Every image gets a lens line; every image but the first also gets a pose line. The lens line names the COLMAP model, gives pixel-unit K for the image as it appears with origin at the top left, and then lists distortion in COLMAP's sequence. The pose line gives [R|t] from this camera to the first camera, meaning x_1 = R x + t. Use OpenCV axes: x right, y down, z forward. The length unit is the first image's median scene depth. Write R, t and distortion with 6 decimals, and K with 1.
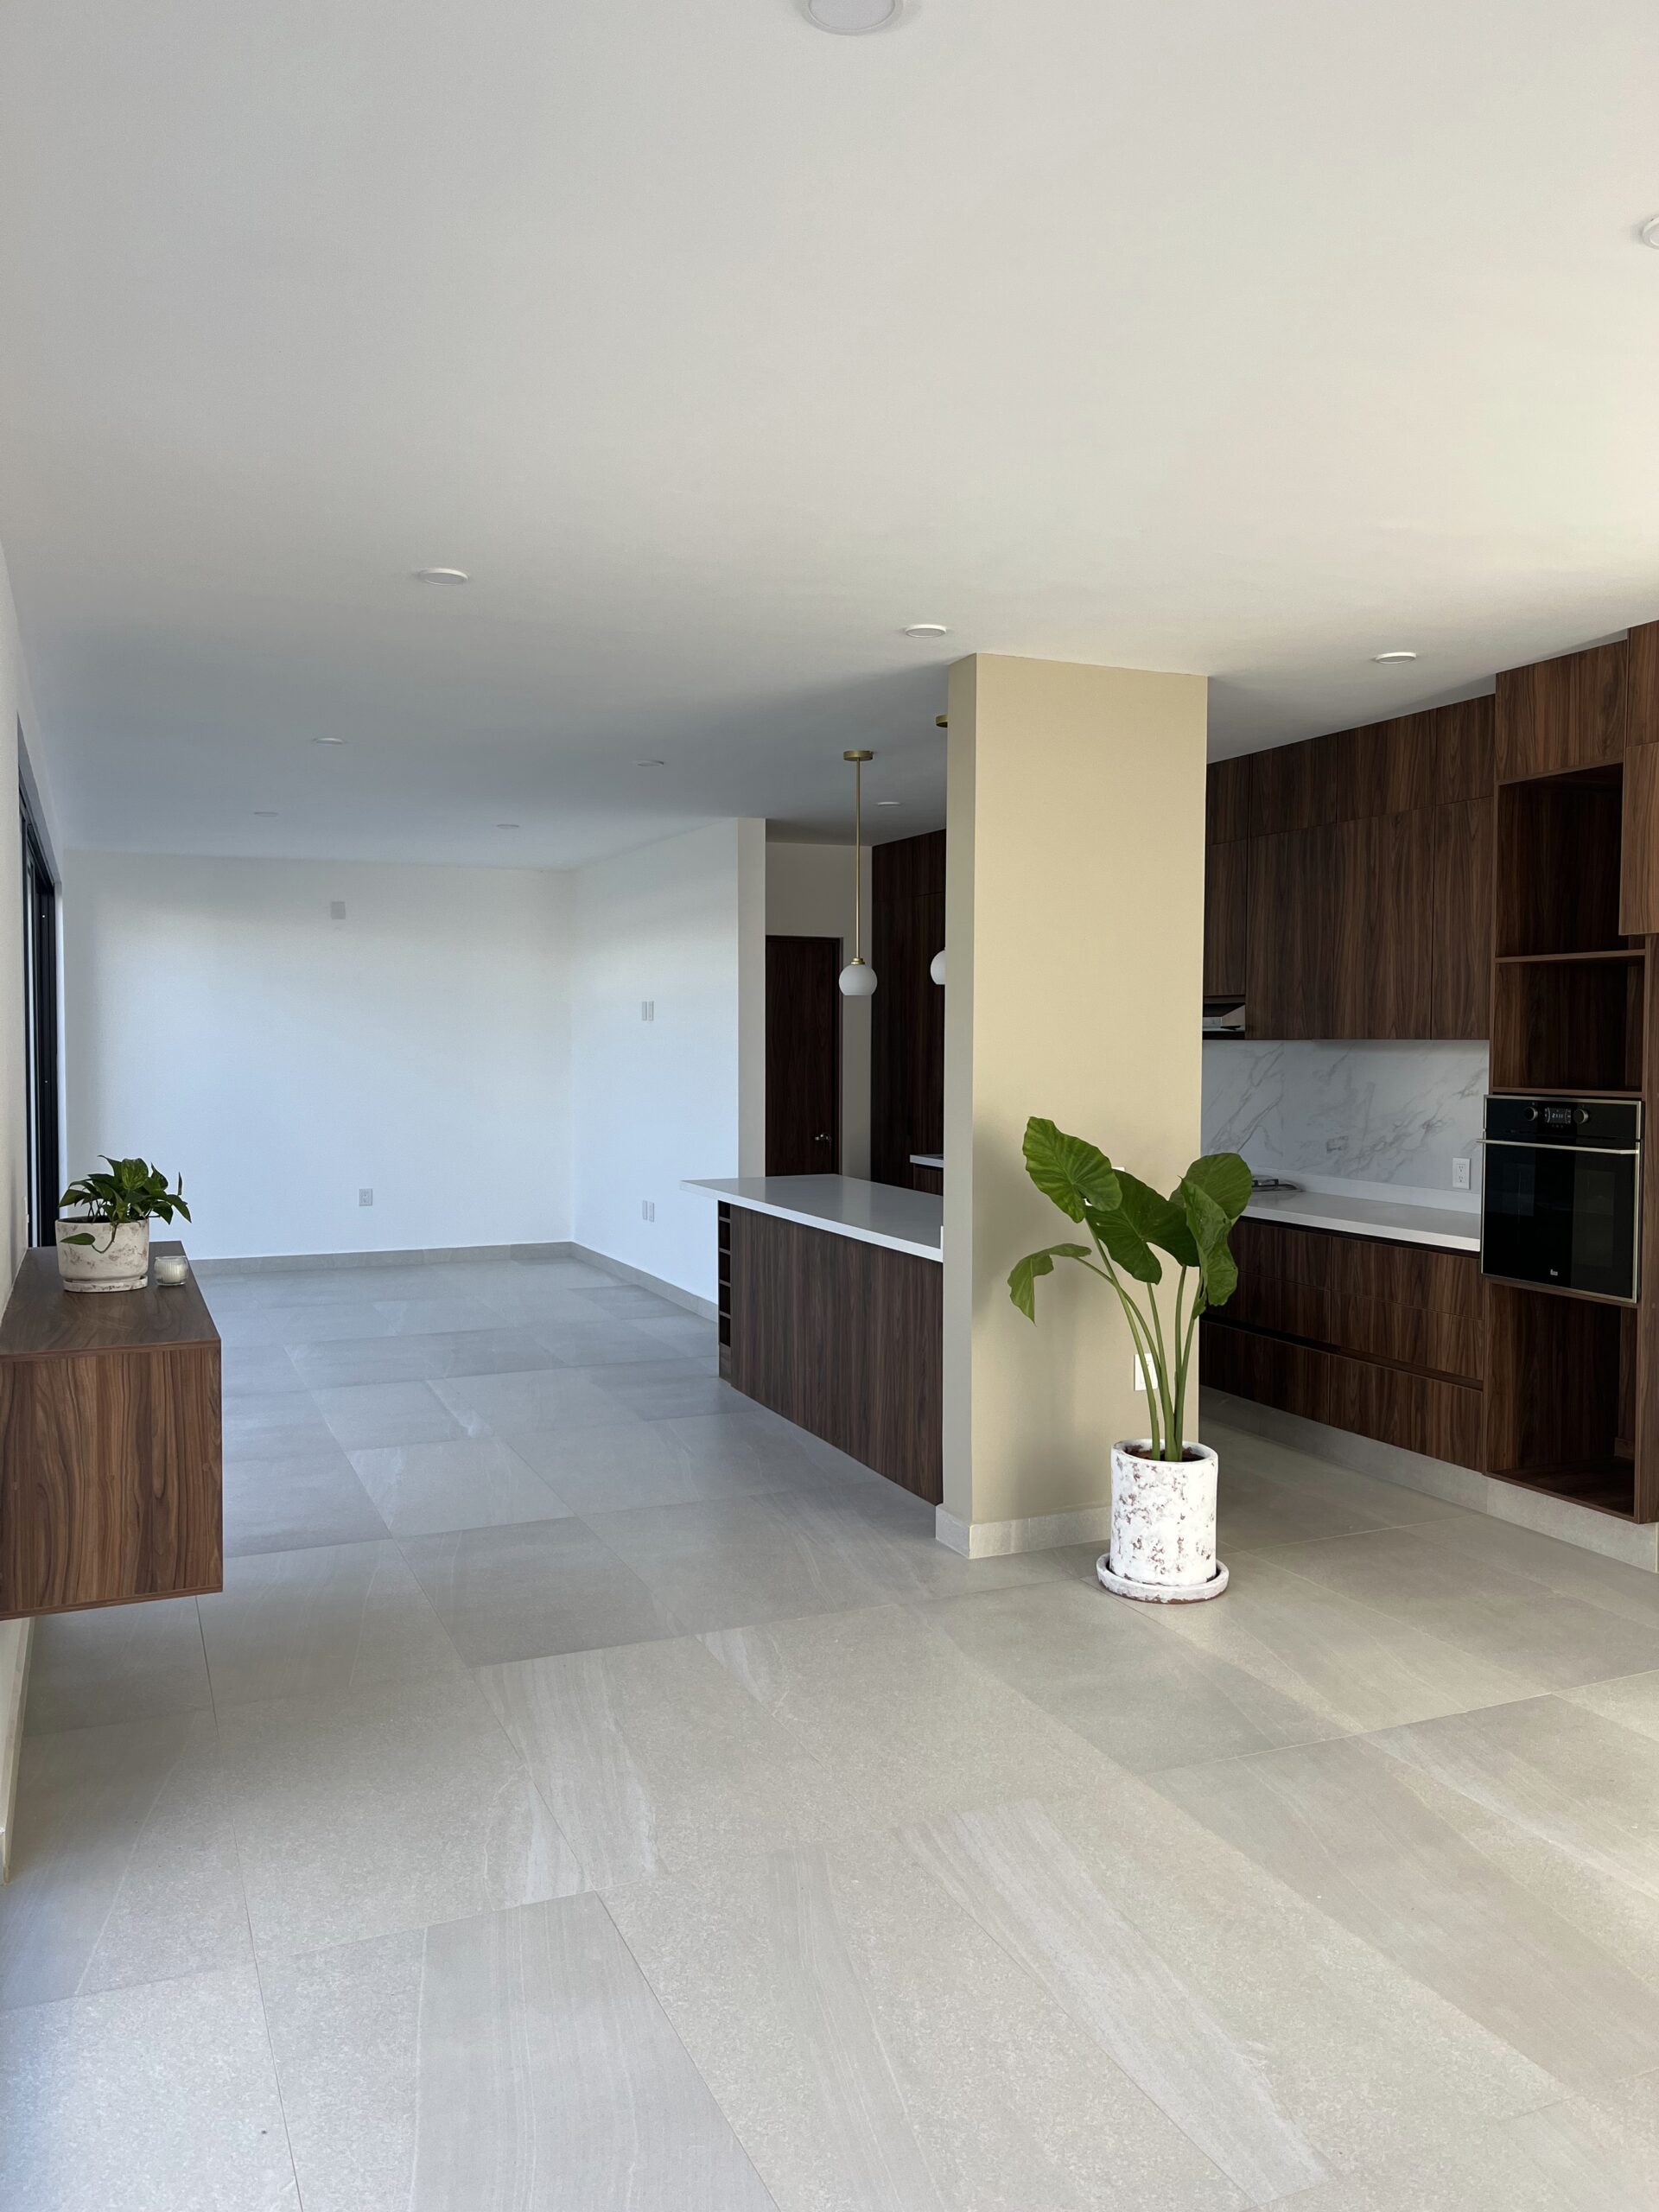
lens RADIAL K [[1676.6, 0, 837.7], [0, 1676.6, 1106.3], [0, 0, 1]] dist [0.060741, -0.080409]
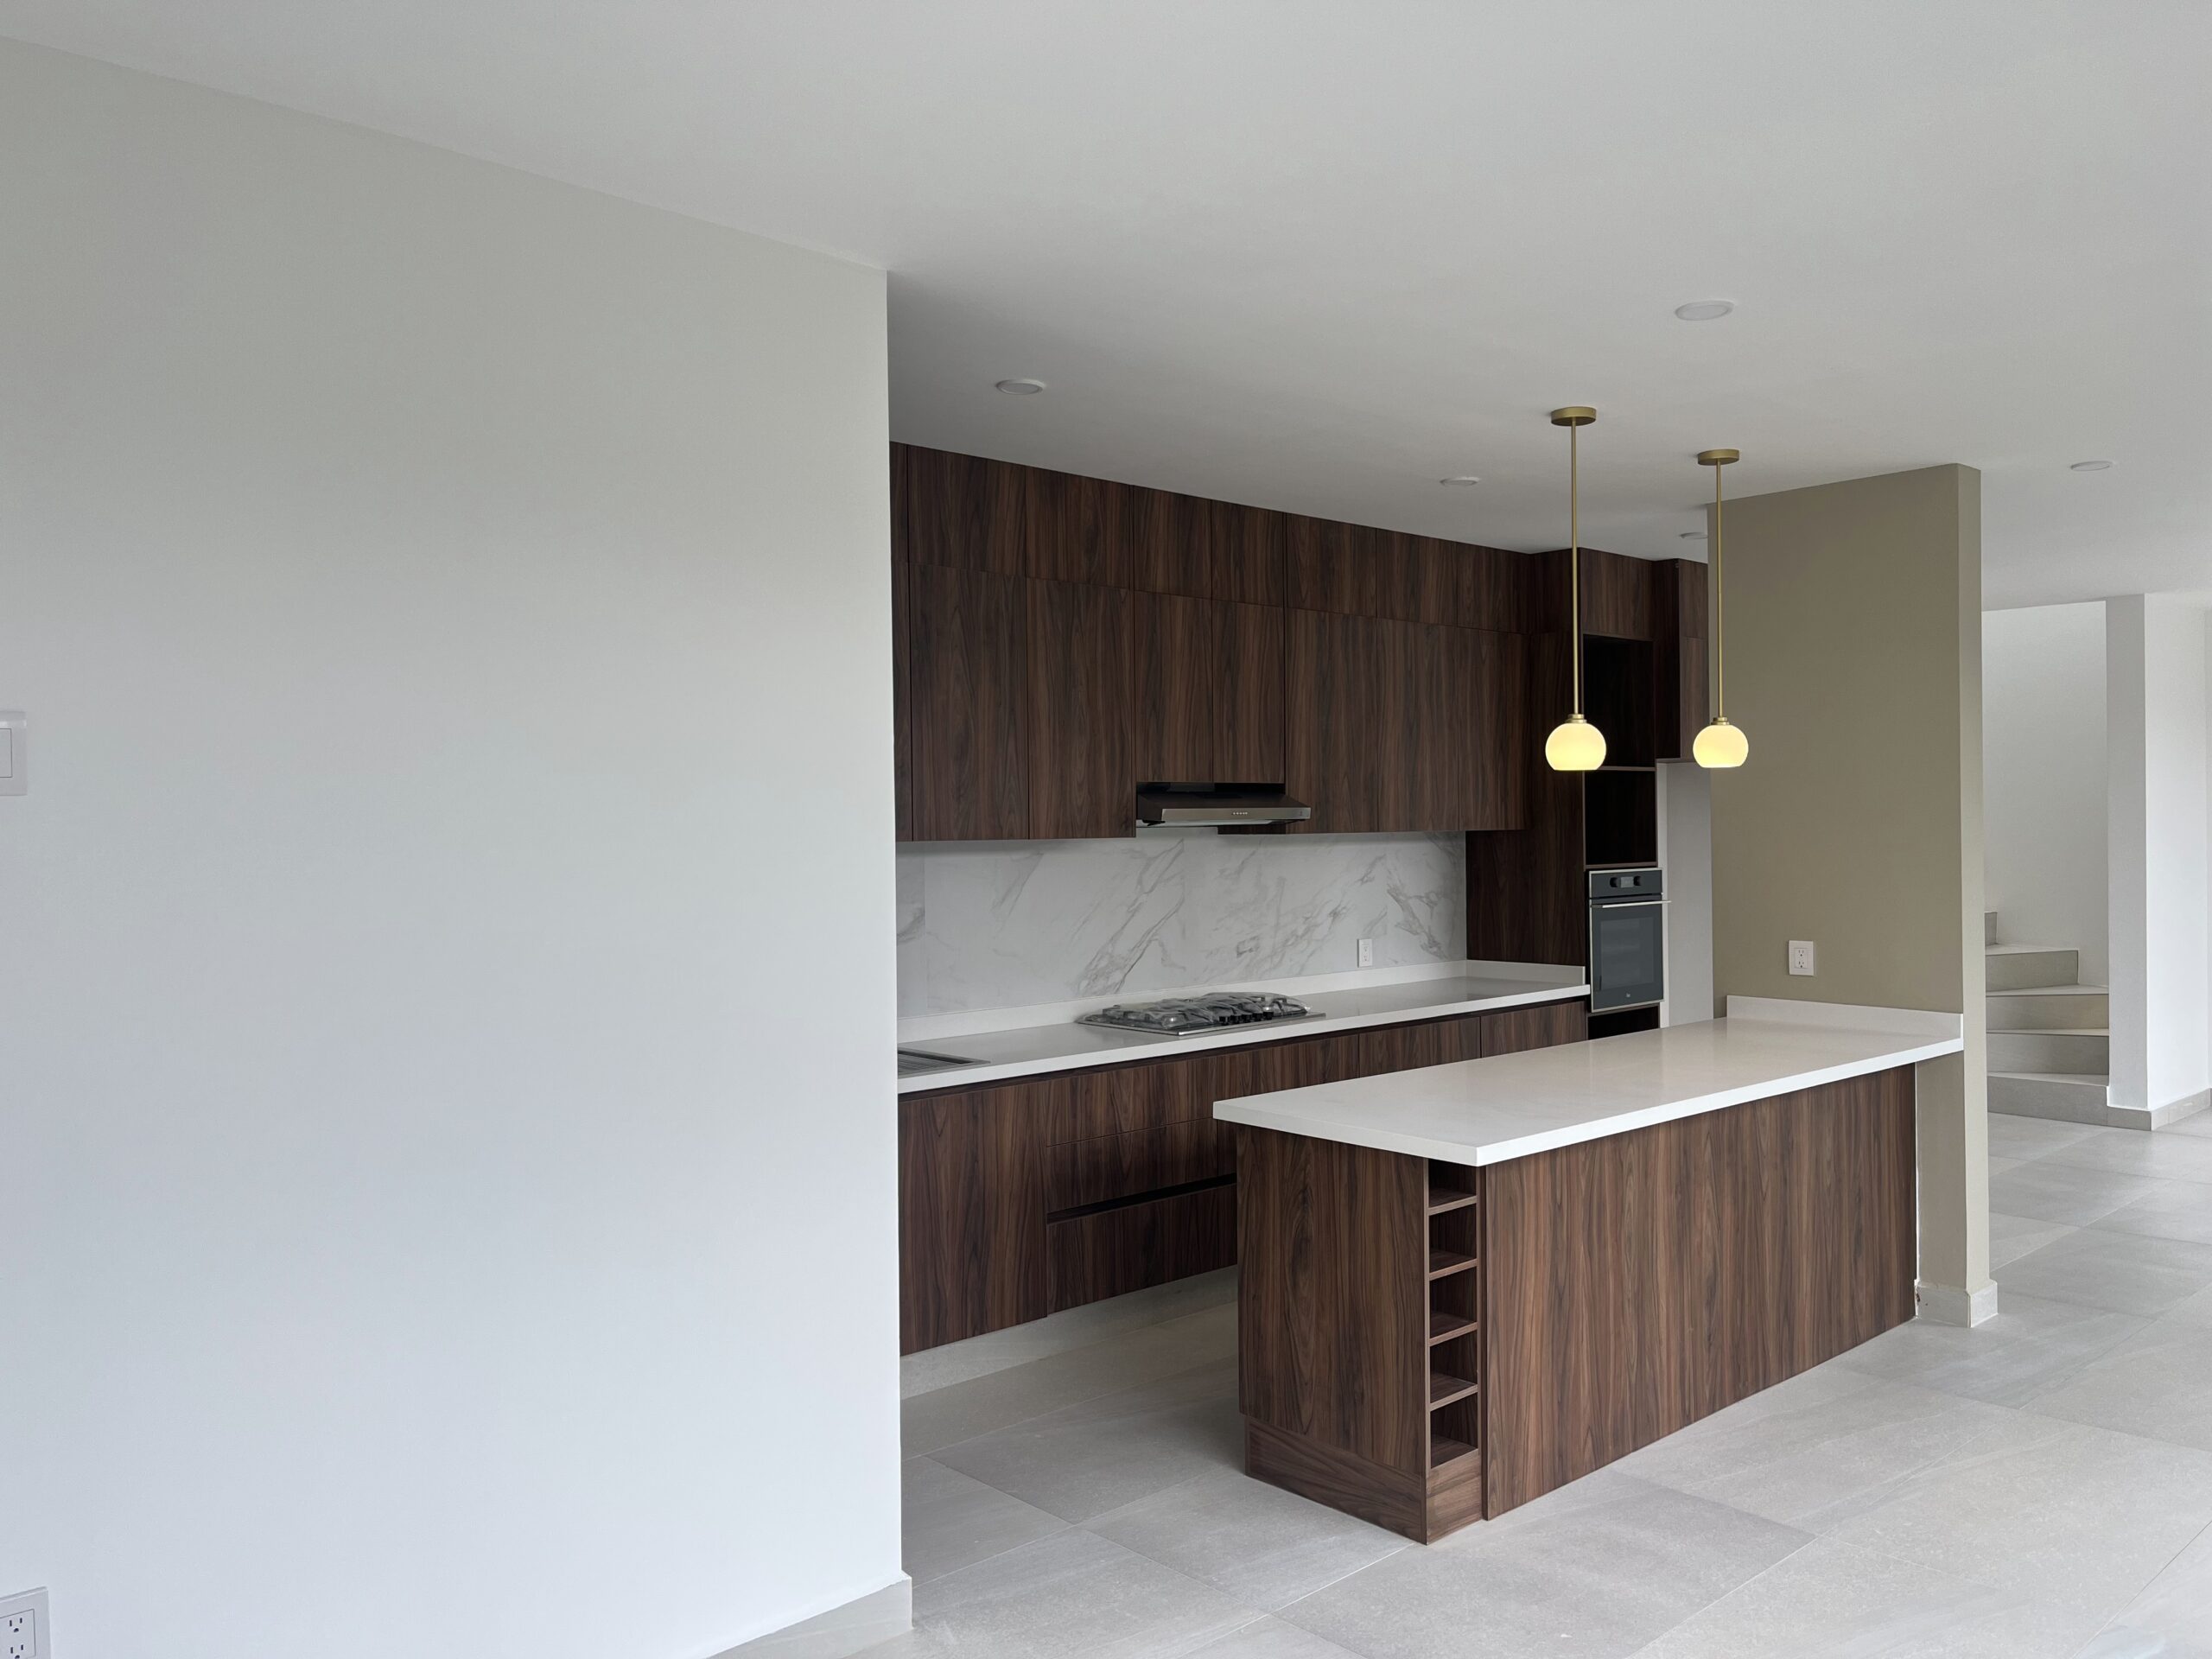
lens RADIAL K [[1676.6, 0, 1111.1], [0, 1676.6, 823.0], [0, 0, 1]] dist [0.060741, -0.080409]
pose [[-0.324986, 0.001171, 0.945718, -0.679675], [0.050143, 0.998614, 0.015994, -0.078360], [-0.944388, 0.052619, -0.324595, 1.674585]]
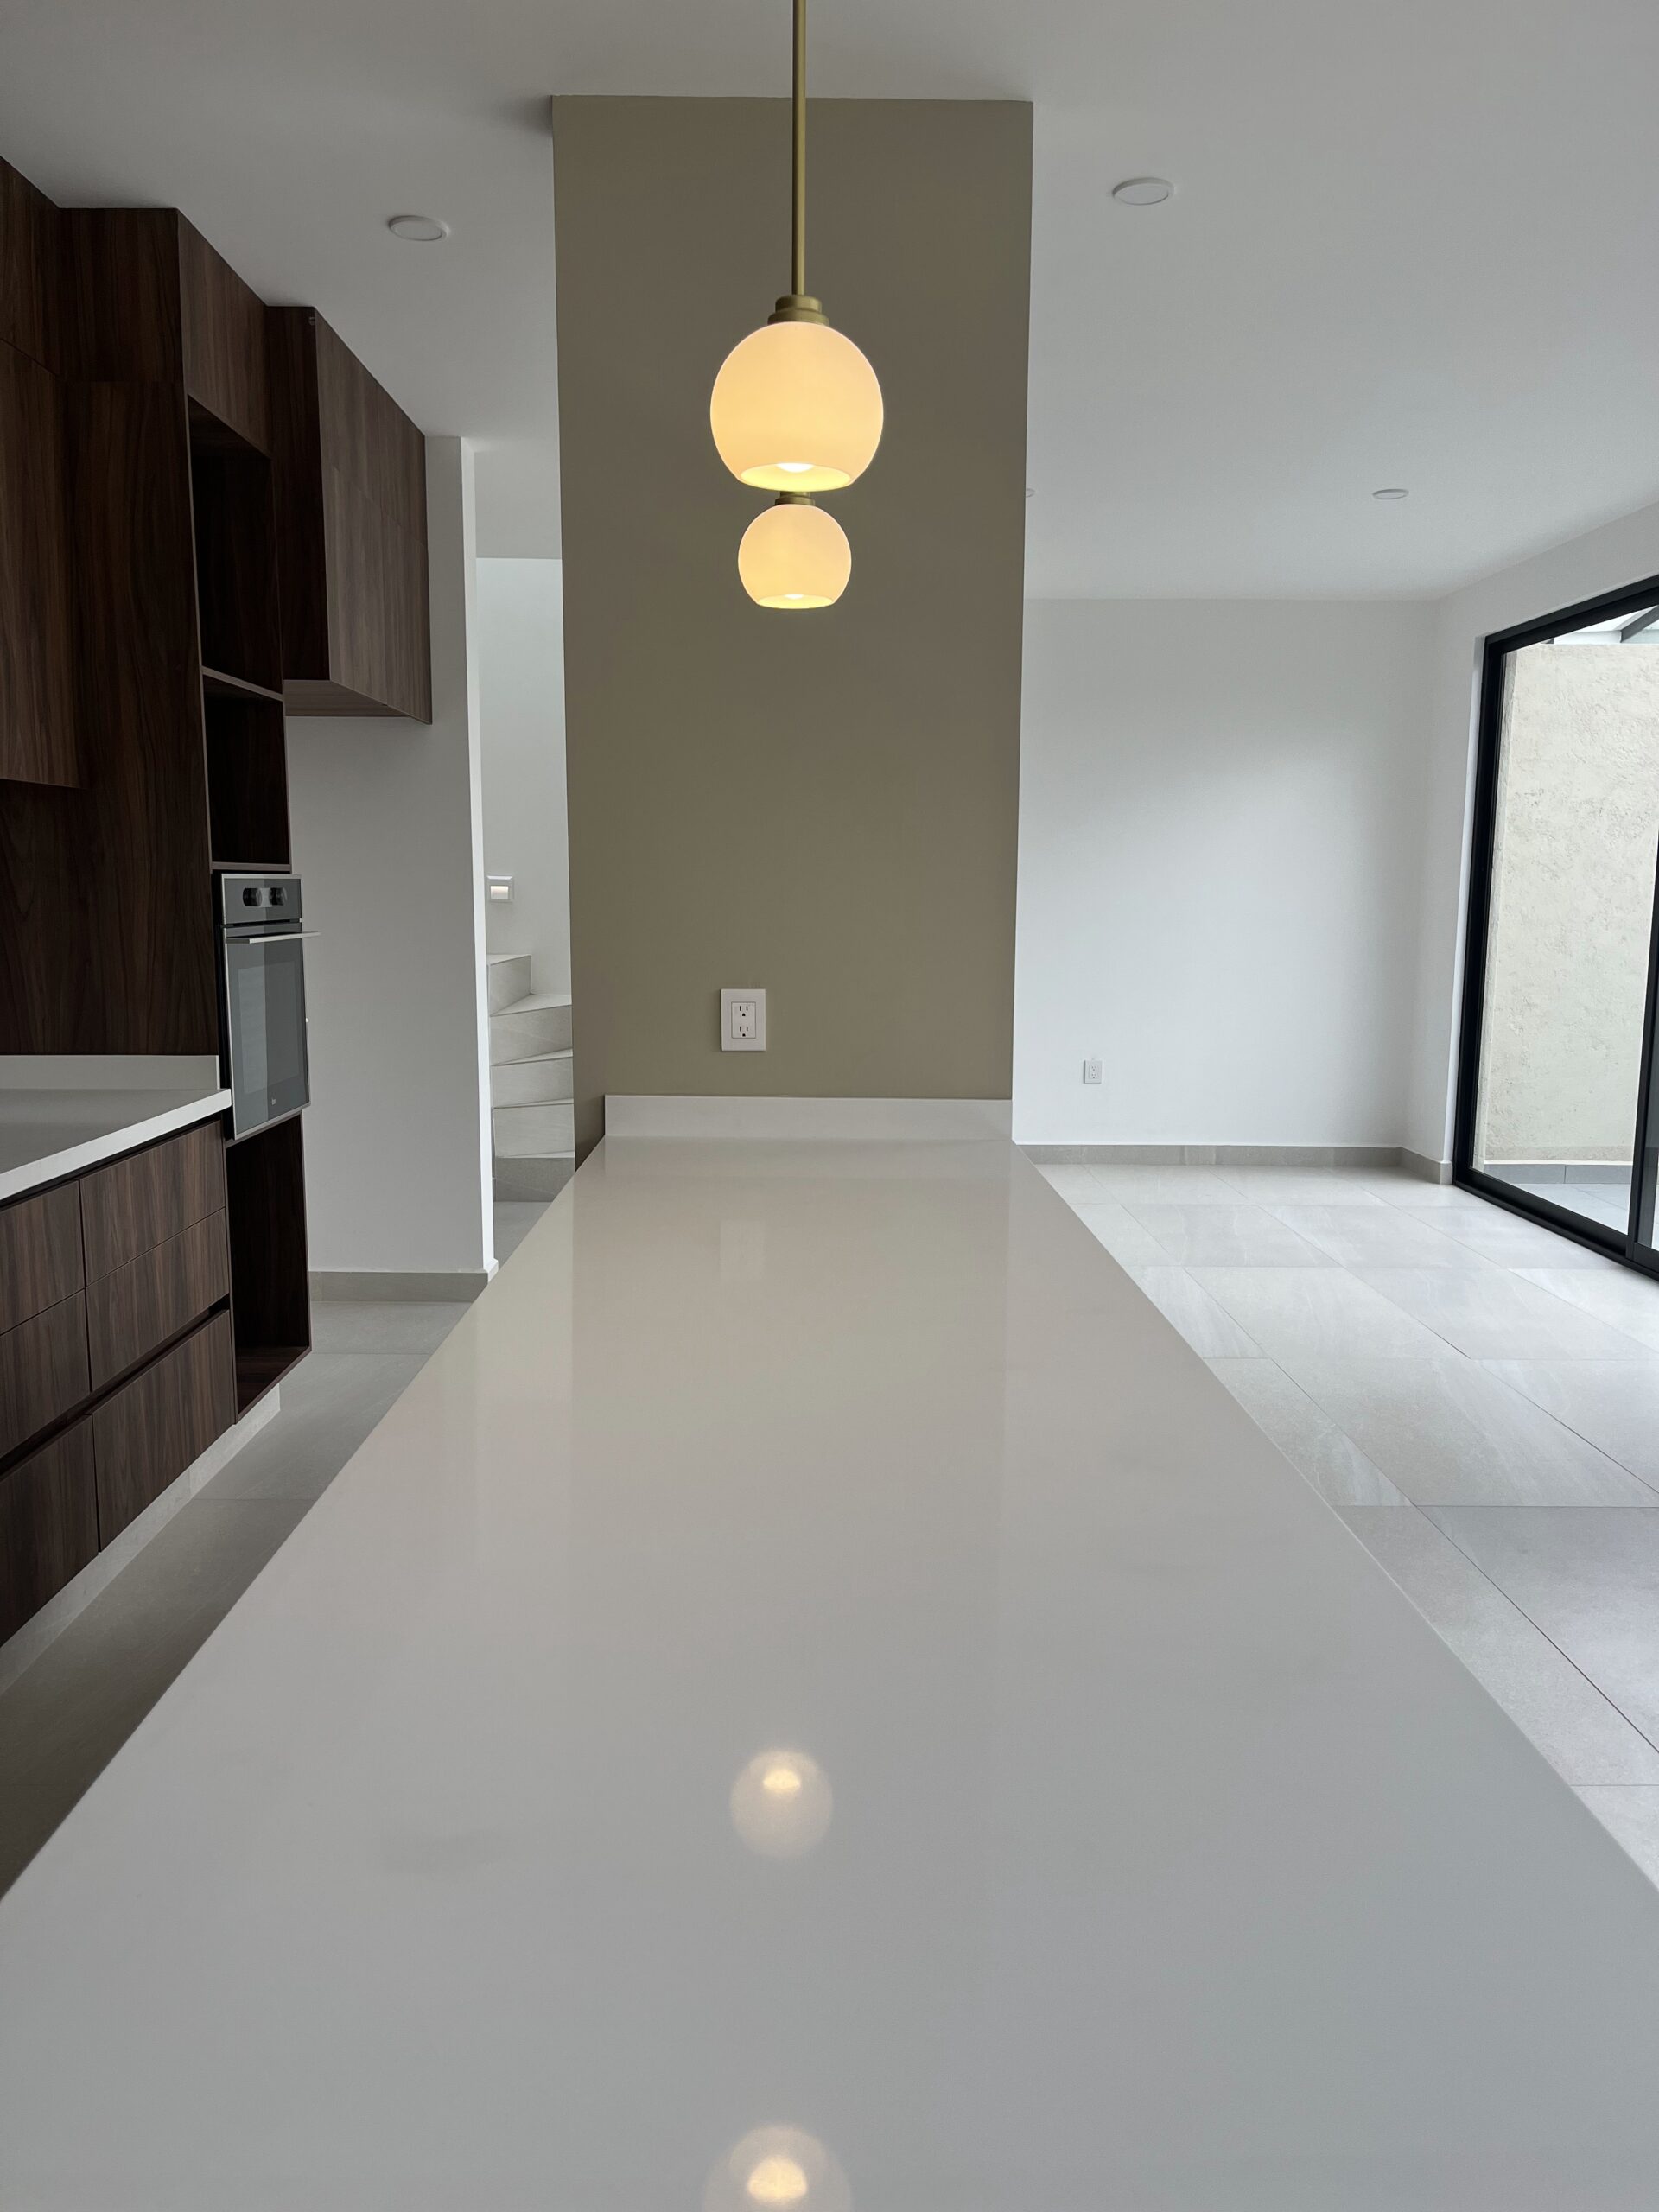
lens RADIAL K [[1676.6, 0, 822.9], [0, 1676.6, 1115.2], [0, 0, 1]] dist [0.060741, -0.080409]
pose [[-0.921419, -0.061136, 0.383730, -0.098438], [0.008181, 0.984274, 0.176461, -0.027557], [-0.388483, 0.165734, -0.906429, 1.460115]]
